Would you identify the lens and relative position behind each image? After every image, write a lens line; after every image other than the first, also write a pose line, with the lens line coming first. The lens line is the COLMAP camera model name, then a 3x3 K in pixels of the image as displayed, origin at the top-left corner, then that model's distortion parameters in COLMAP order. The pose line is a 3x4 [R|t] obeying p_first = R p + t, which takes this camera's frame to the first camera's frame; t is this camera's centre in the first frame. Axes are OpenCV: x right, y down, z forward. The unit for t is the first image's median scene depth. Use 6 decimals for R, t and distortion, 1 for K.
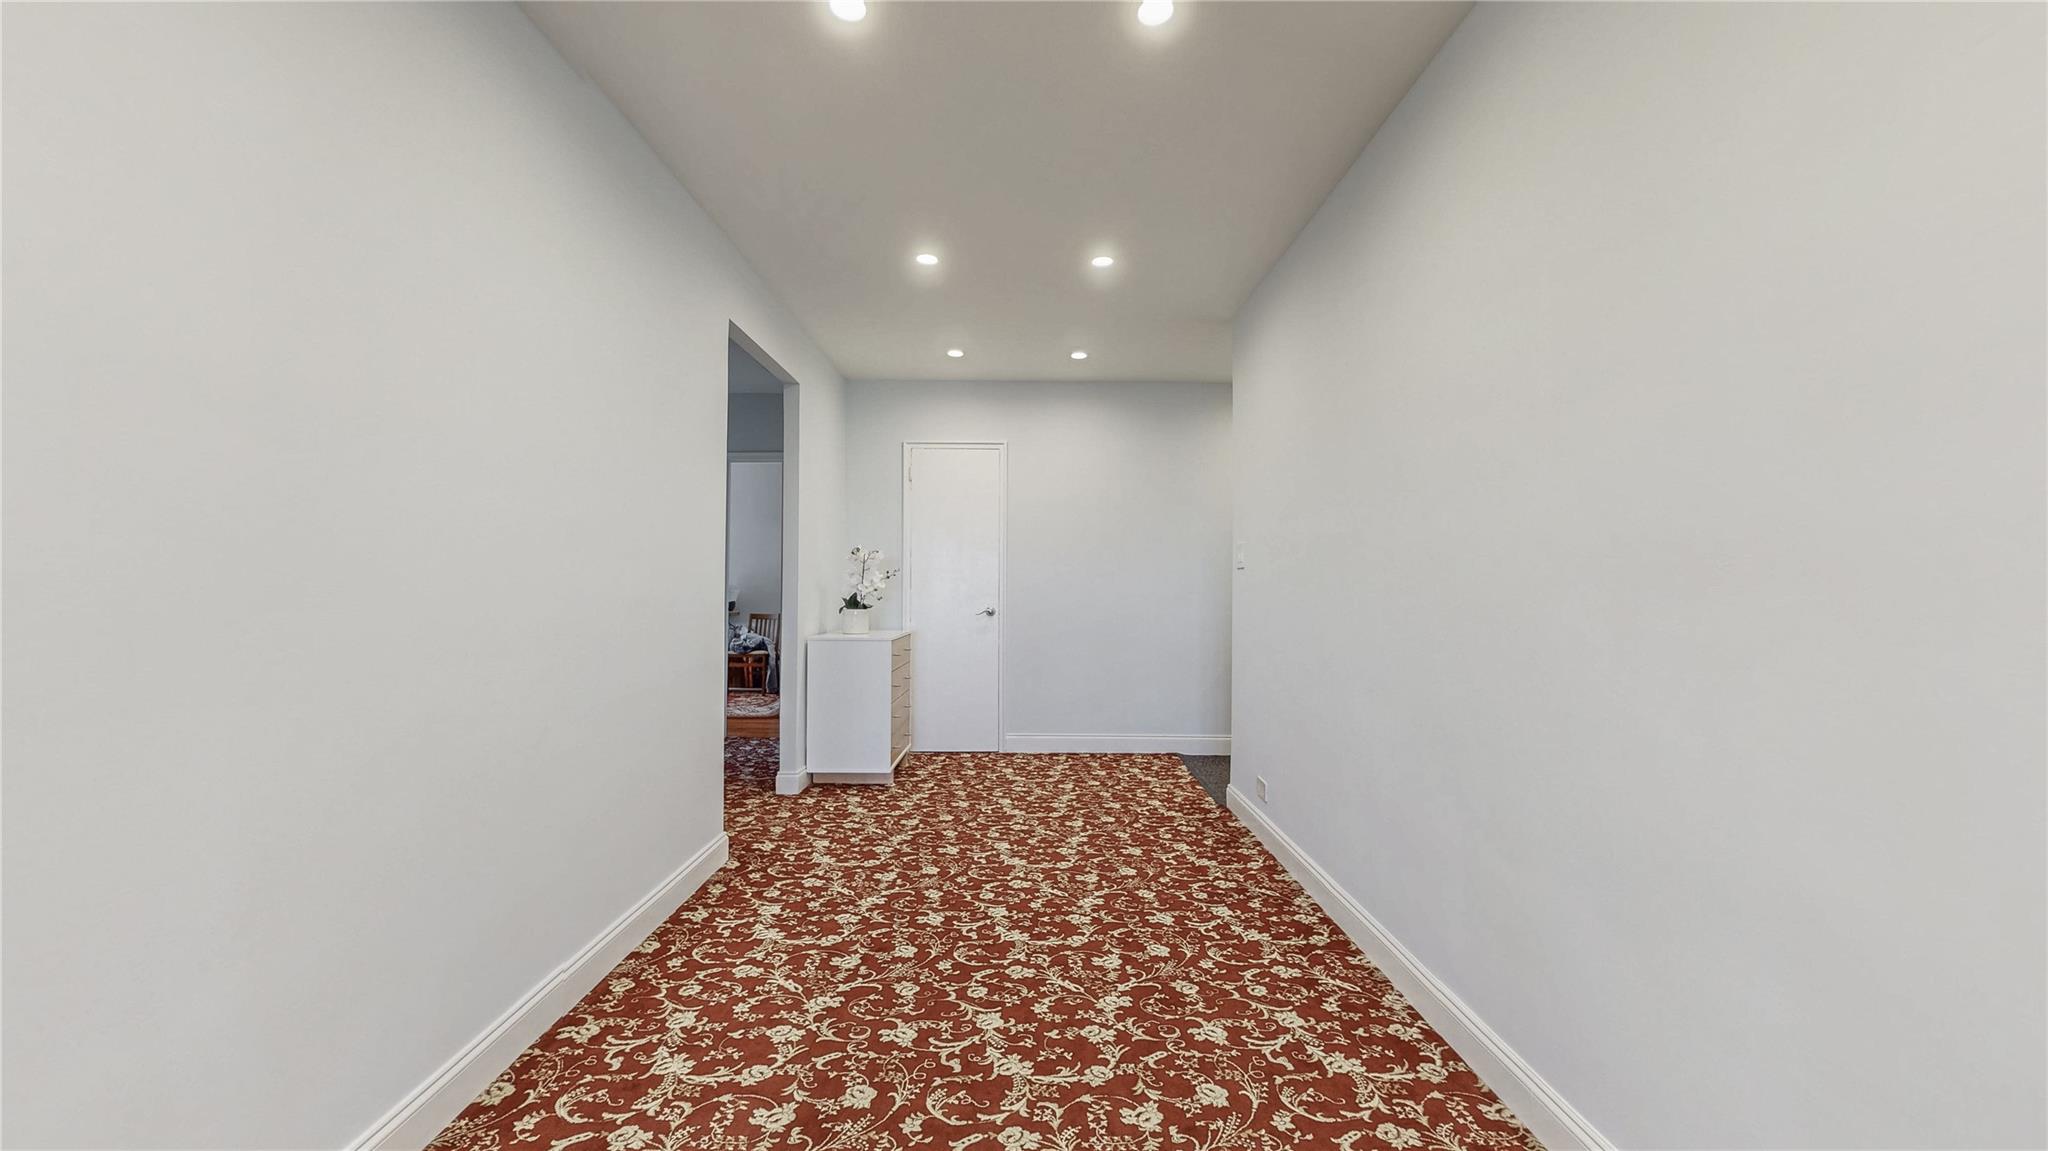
lens RADIAL K [[736.6, 0, 1024.0], [0, 736.6, 575.5], [0, 0, 1]] dist [-0.013049, -0.000160]
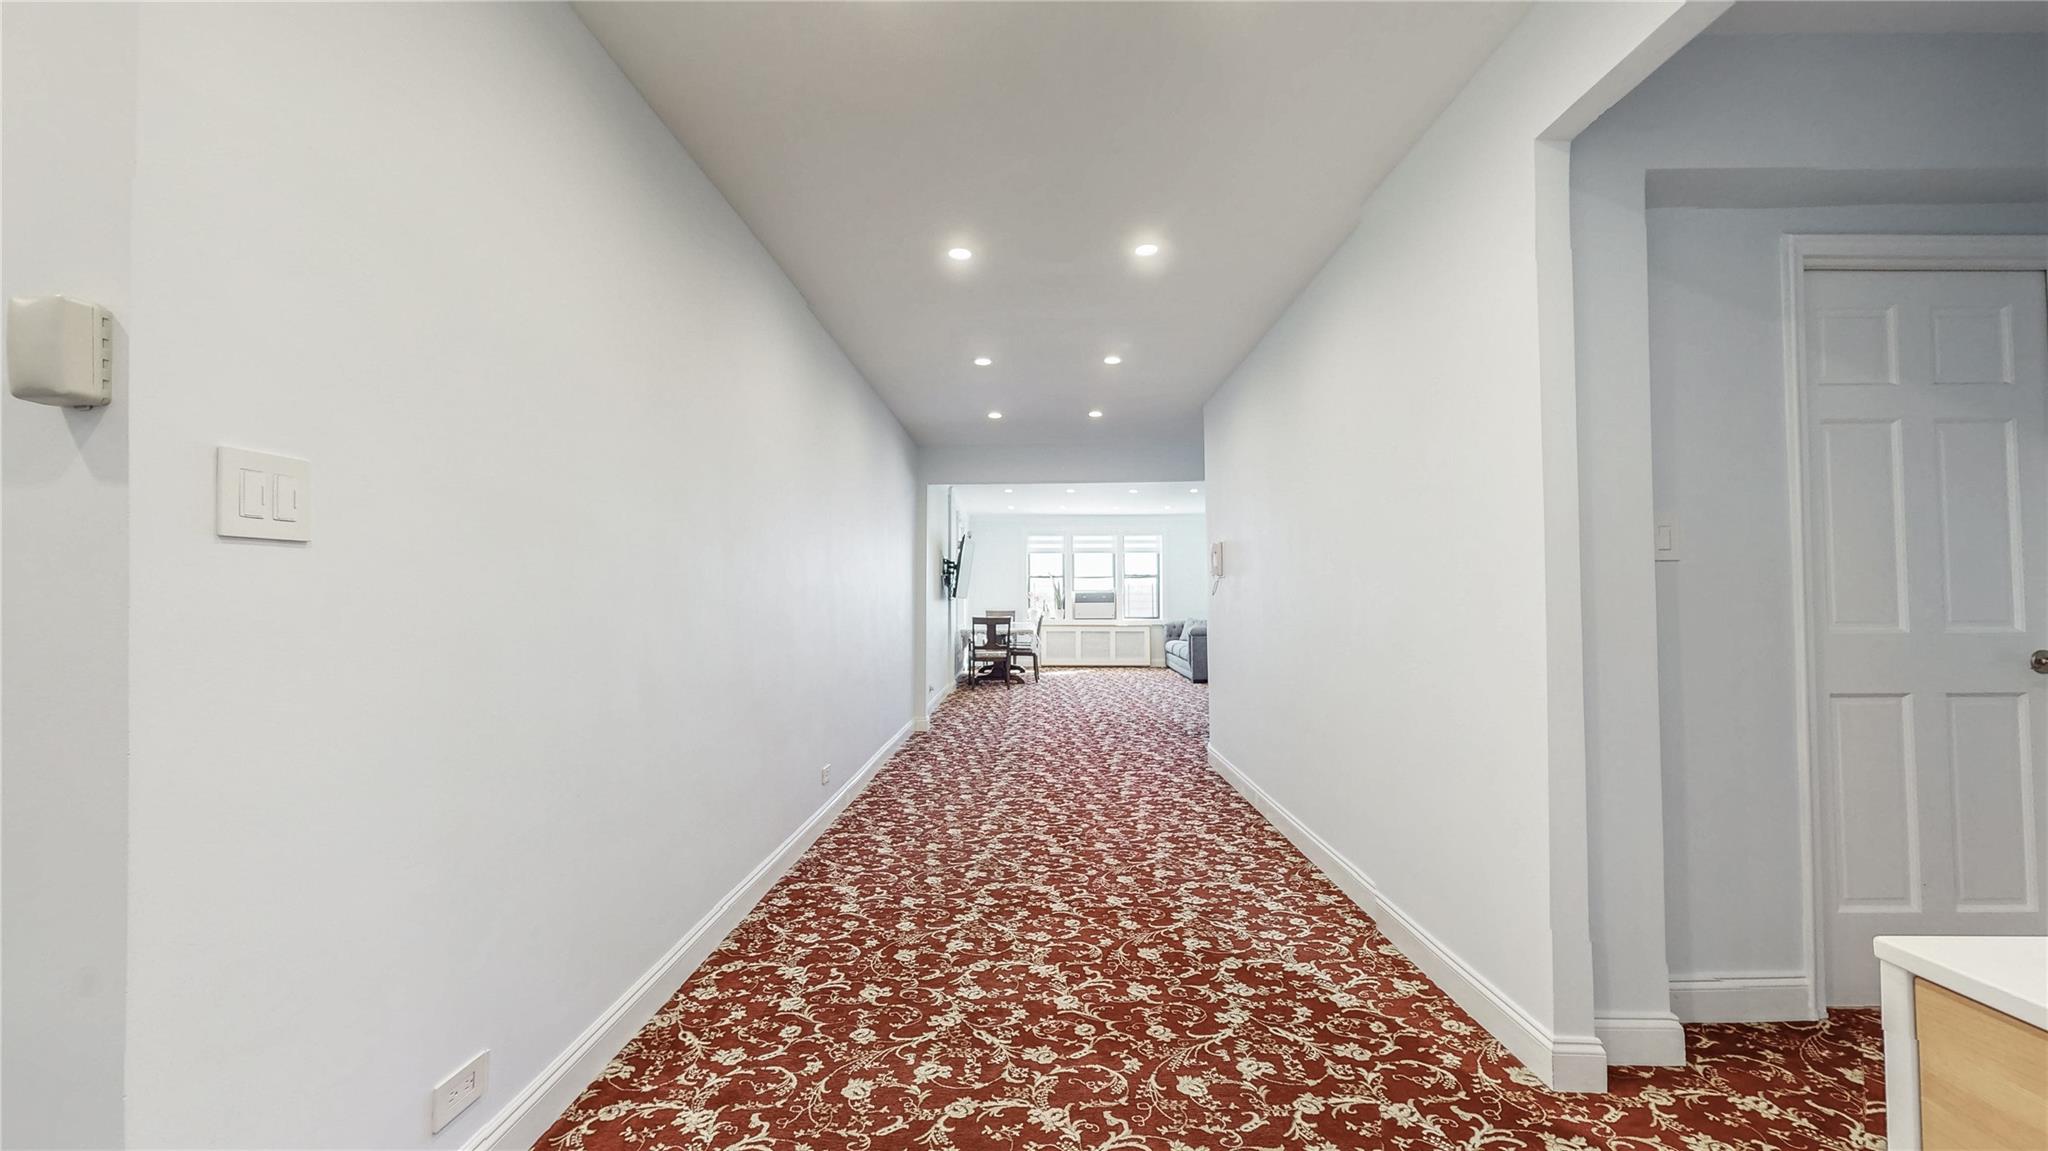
lens RADIAL K [[782.5, 0, 1024.0], [0, 782.5, 575.5], [0, 0, 1]] dist [0.030784, -0.000138]
pose [[-0.999699, 0.001694, 0.024469, -0.013049], [0.000605, 0.999012, -0.044435, 0.024445], [-0.024520, -0.044407, -0.998713, 2.150293]]
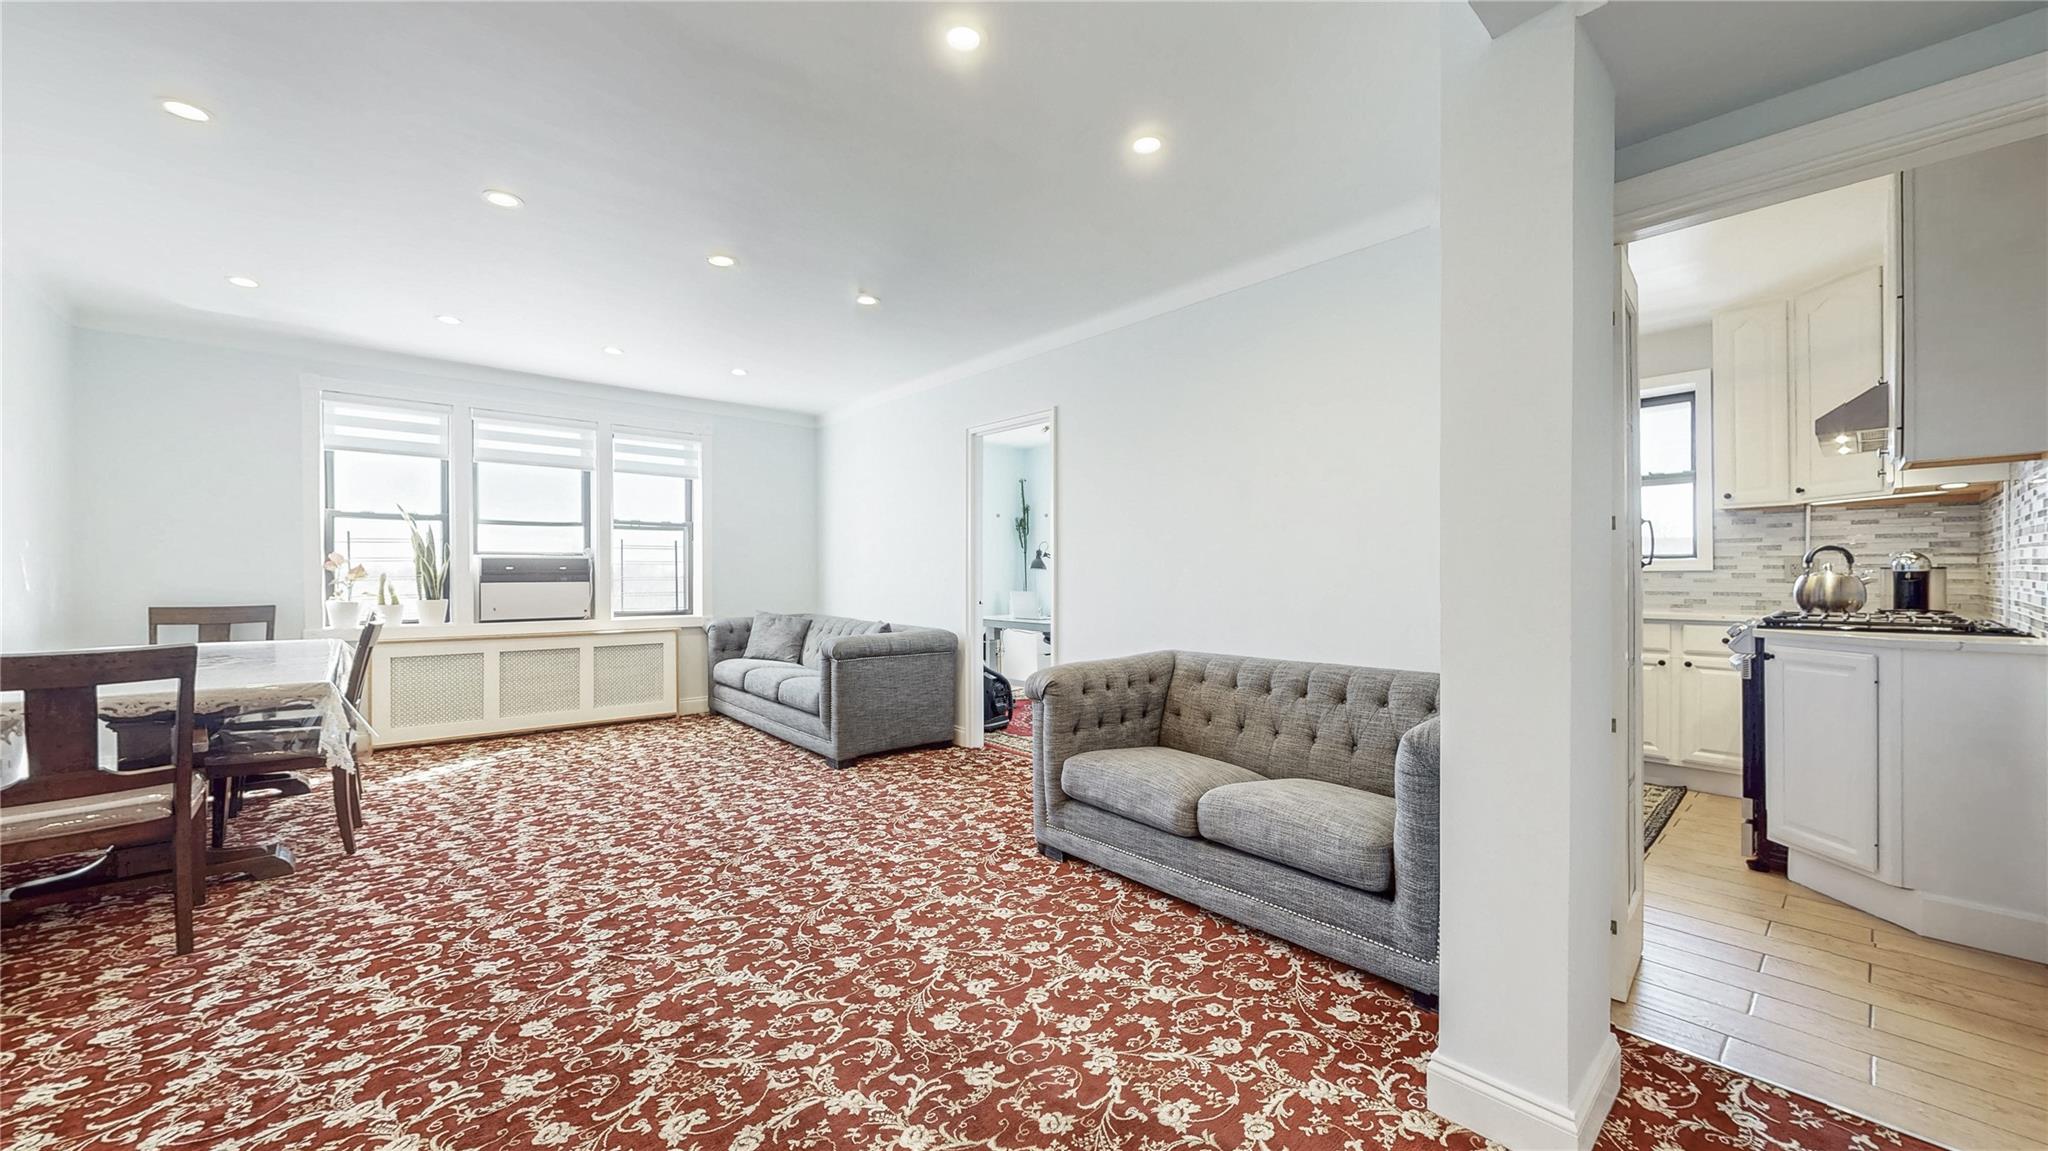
lens RADIAL K [[782.5, 0, 1024.0], [0, 782.5, 575.5], [0, 0, 1]] dist [0.030784, -0.000138]
pose [[-0.772114, -0.005165, -0.635463, -0.012393], [0.004840, 0.999890, -0.014009, 0.023455], [0.635465, -0.013892, -0.772005, 2.056302]]
